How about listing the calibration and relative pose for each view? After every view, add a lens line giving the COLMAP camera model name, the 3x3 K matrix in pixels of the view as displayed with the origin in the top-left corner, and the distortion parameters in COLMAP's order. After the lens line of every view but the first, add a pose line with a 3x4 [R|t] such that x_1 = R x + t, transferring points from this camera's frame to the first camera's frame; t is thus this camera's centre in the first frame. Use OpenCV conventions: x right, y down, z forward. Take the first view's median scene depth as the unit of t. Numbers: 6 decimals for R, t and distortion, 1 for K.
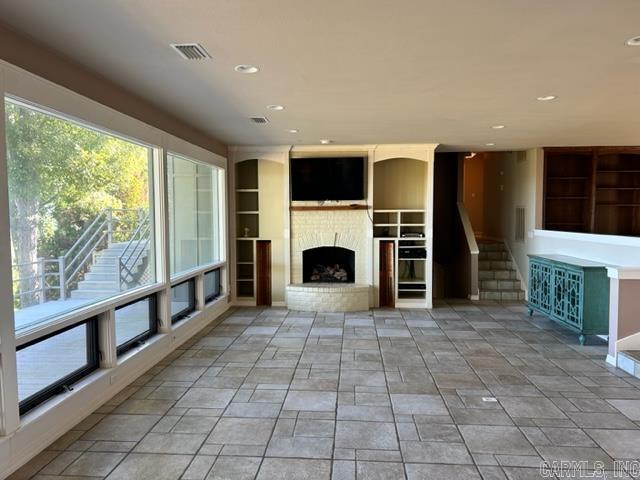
lens RADIAL K [[479.5, 0, 321.0], [0, 479.5, 241.7], [0, 0, 1]] dist [0.013486, 0.003005]
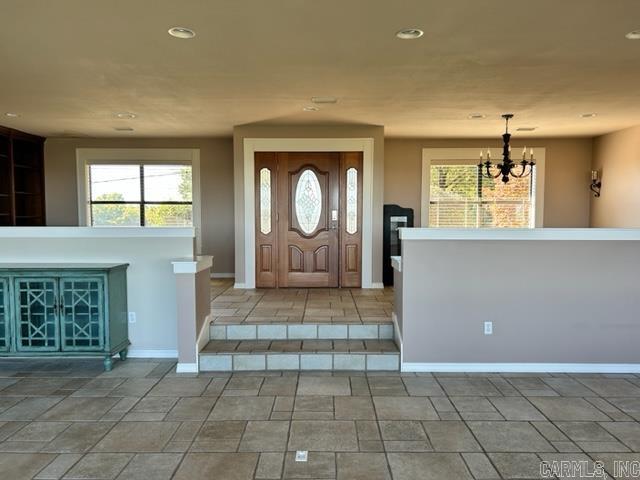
lens RADIAL K [[479.5, 0, 322.4], [0, 479.5, 241.6], [0, 0, 1]] dist [0.013486, 0.003005]
pose [[-0.061337, -0.046340, 0.997041, -0.201180], [0.056462, 0.997161, 0.049819, -0.007342], [-0.996519, 0.059351, -0.058547, 0.612687]]
